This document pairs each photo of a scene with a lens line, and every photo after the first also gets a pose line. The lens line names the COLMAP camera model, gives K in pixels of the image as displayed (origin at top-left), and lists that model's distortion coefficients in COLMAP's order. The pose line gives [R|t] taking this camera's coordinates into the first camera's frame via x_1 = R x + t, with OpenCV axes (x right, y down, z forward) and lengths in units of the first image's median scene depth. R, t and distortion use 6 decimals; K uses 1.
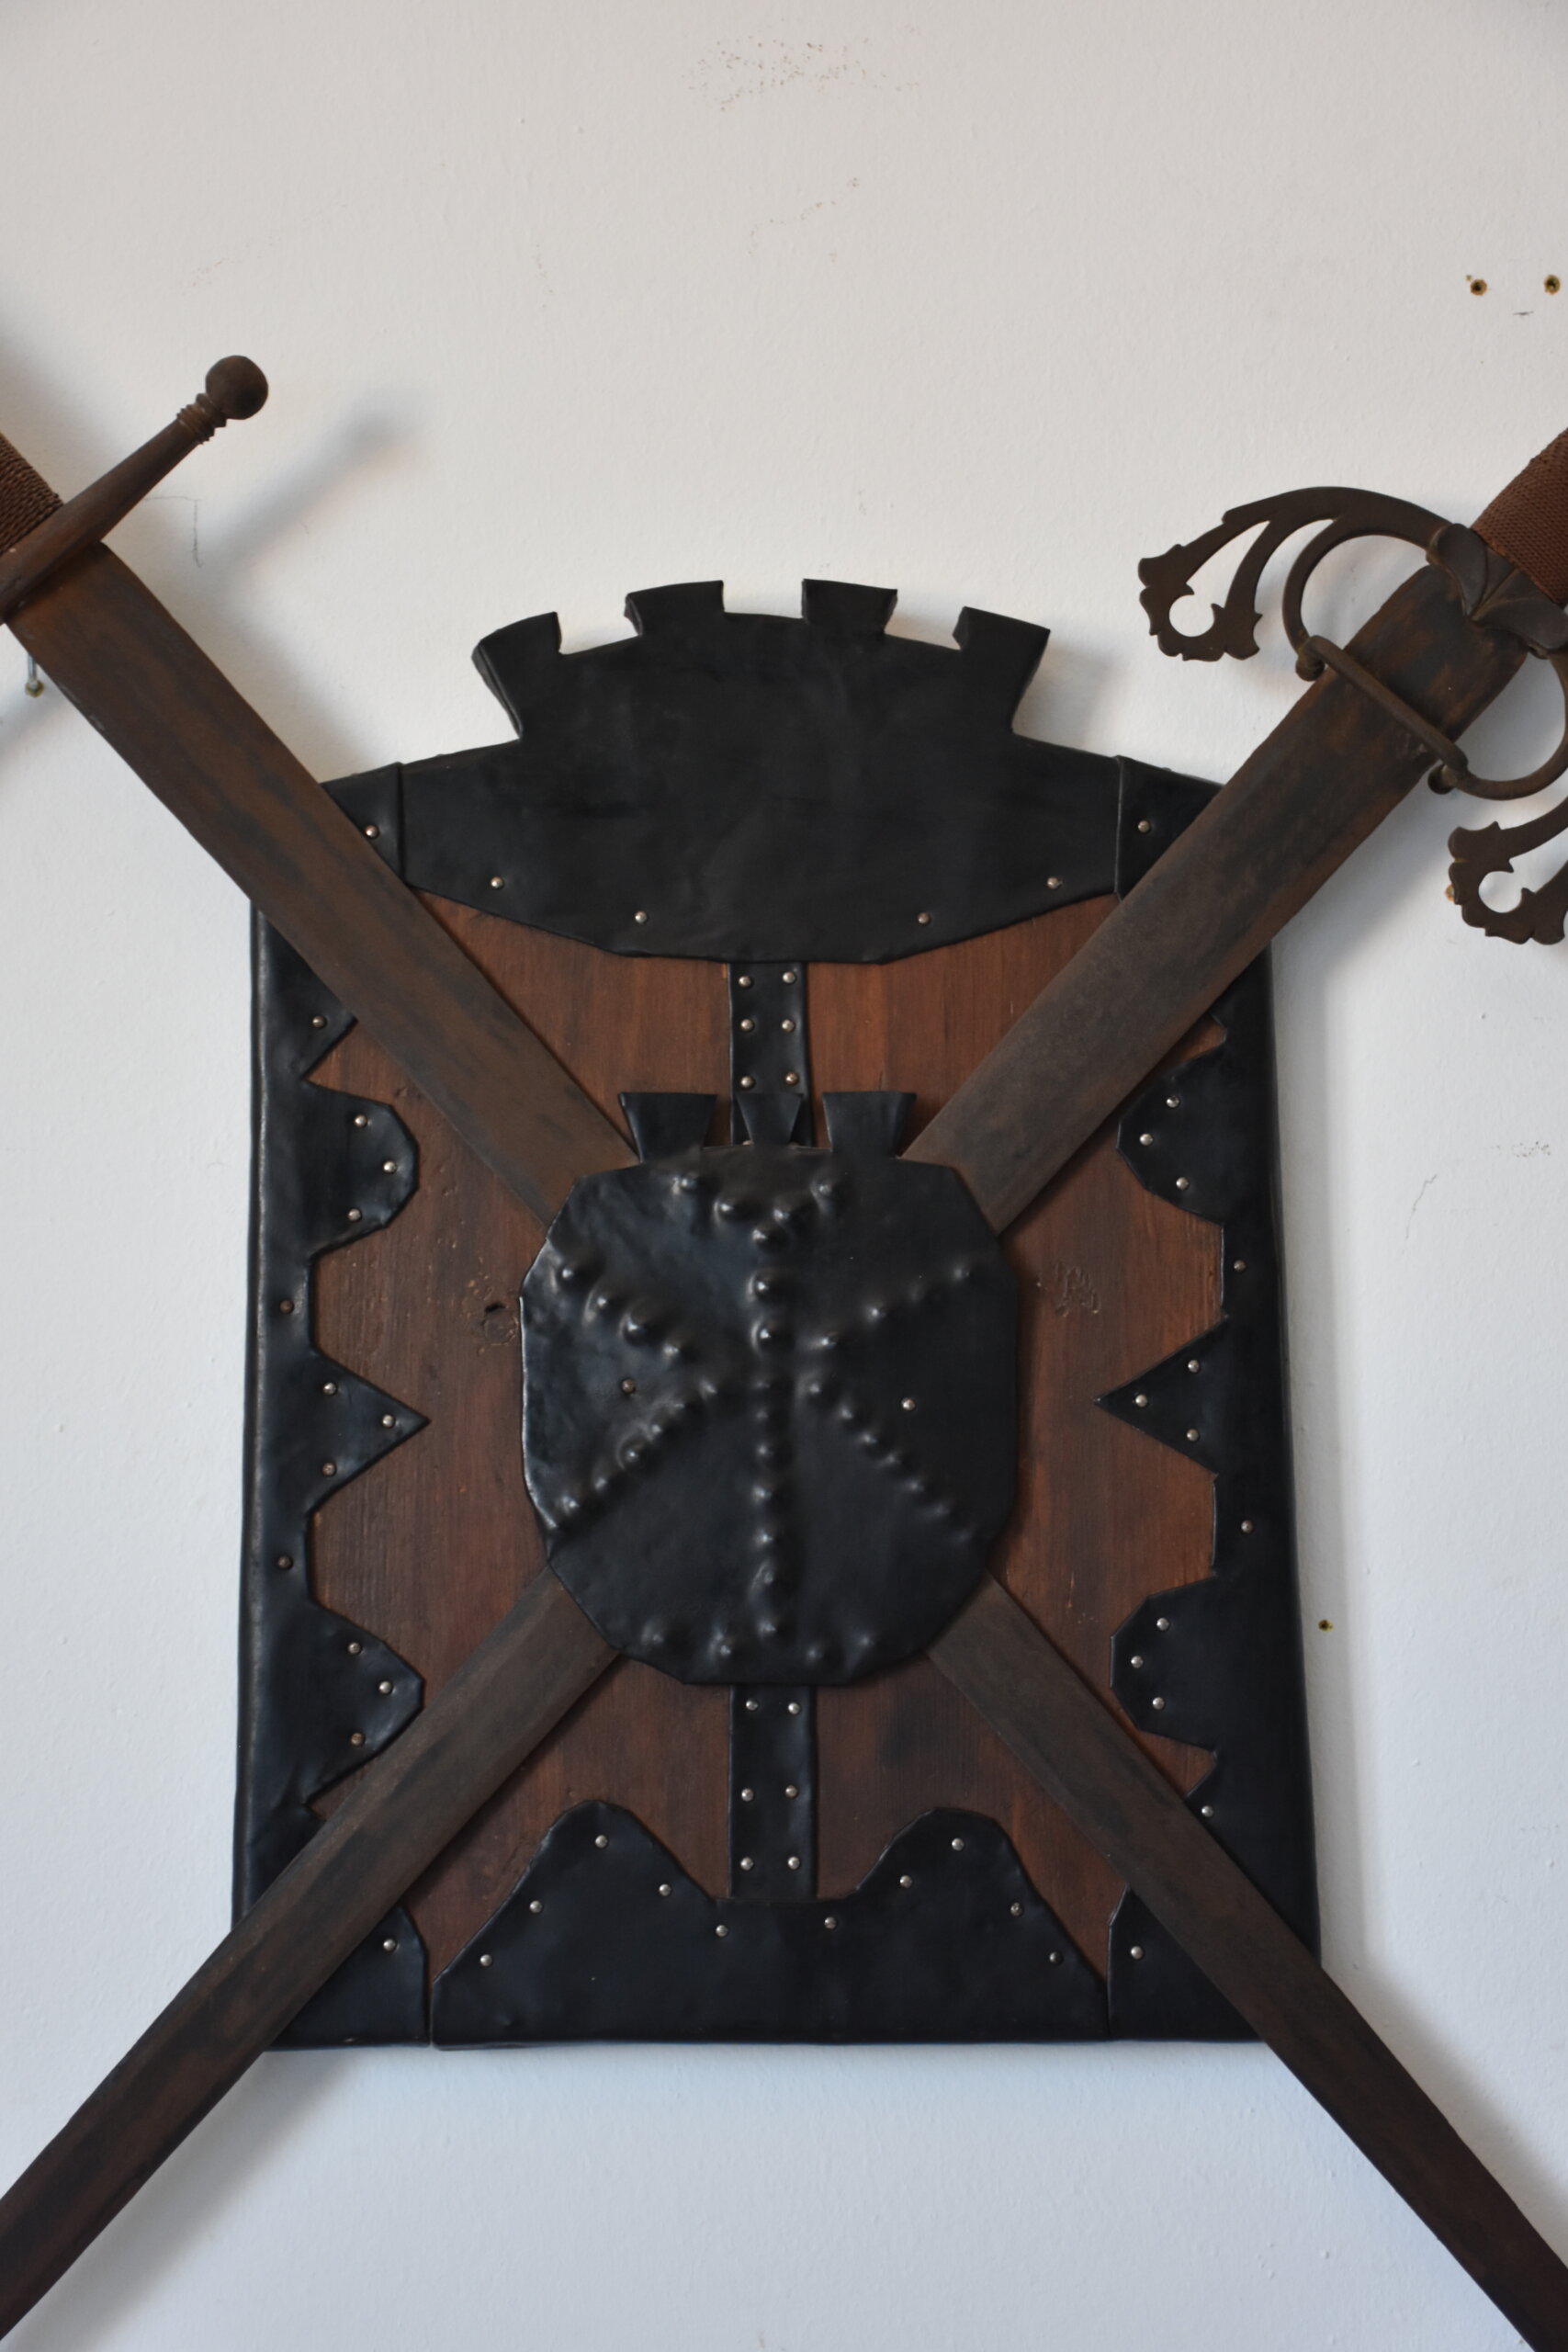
lens RADIAL K [[4795.8, 0, 784.0], [0, 4795.8, 1176.0], [0, 0, 1]] dist [0.416553, 0.278965]
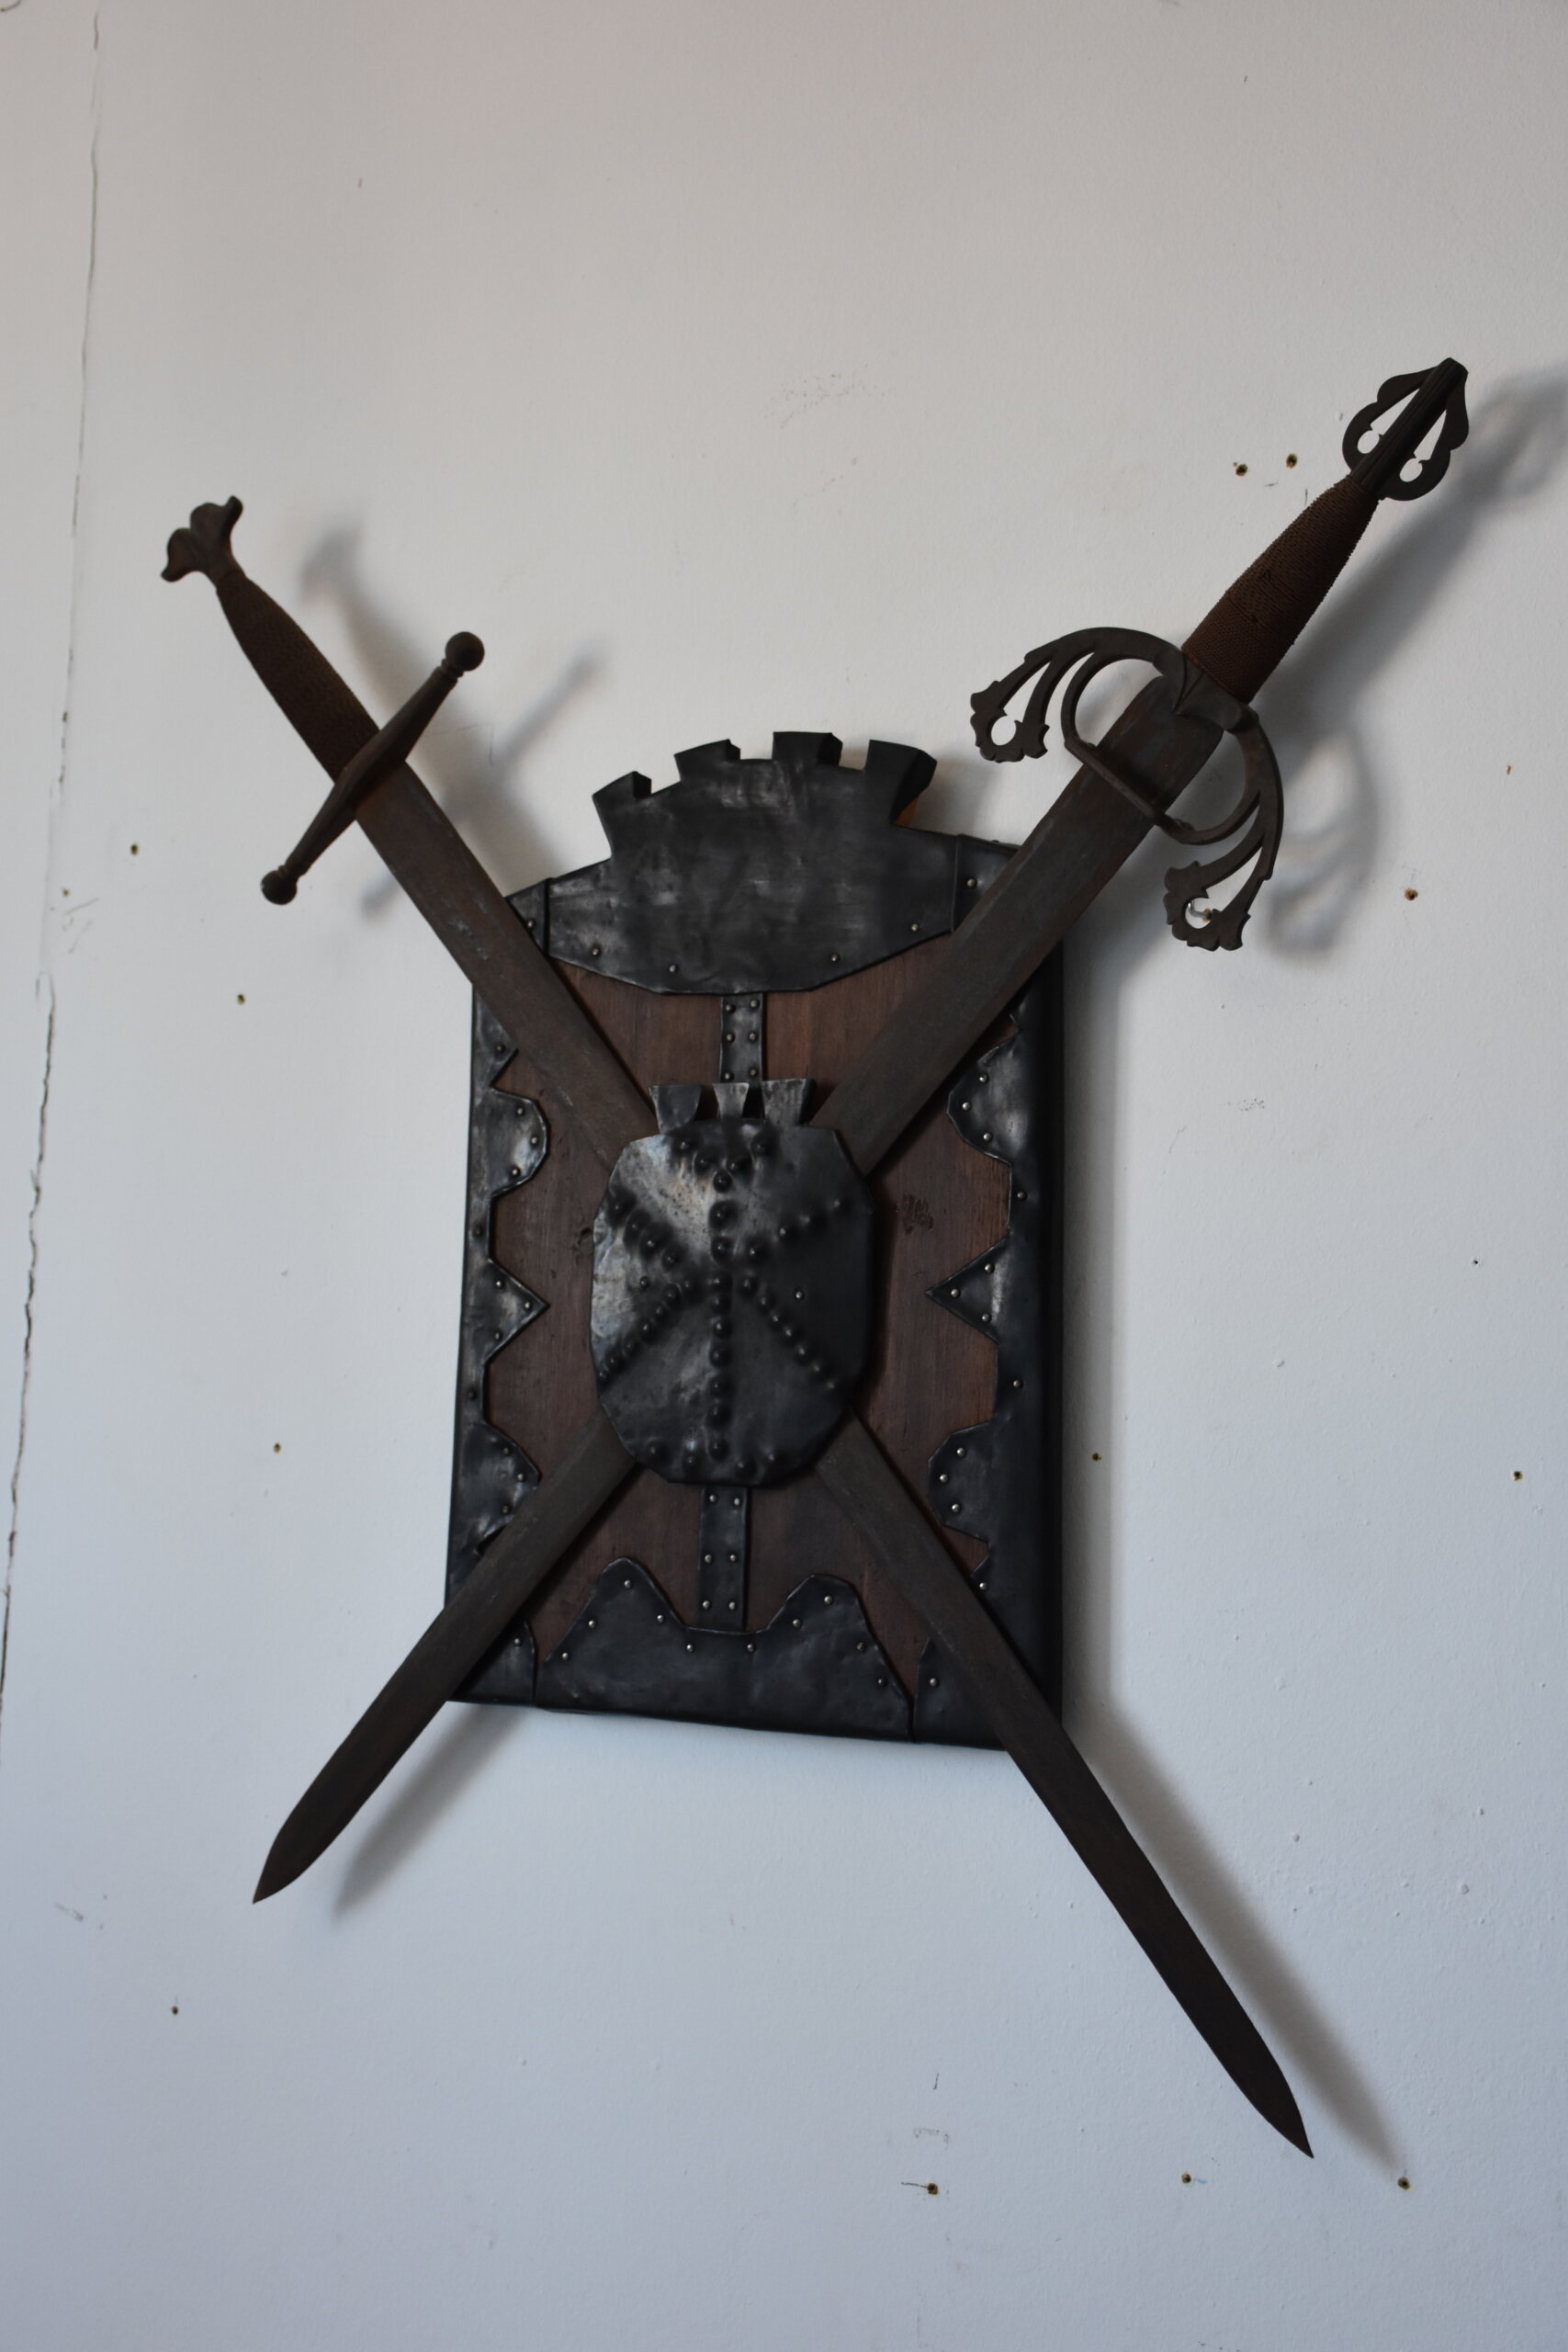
lens RADIAL K [[2951.7, 0, 784.0], [0, 2951.7, 1176.0], [0, 0, 1]] dist [0.092142, 0.020907]
pose [[0.834541, -0.020338, -0.550571, 0.504081], [0.019137, 0.999785, -0.007923, 0.018455], [0.550614, -0.003924, 0.834751, 0.254464]]
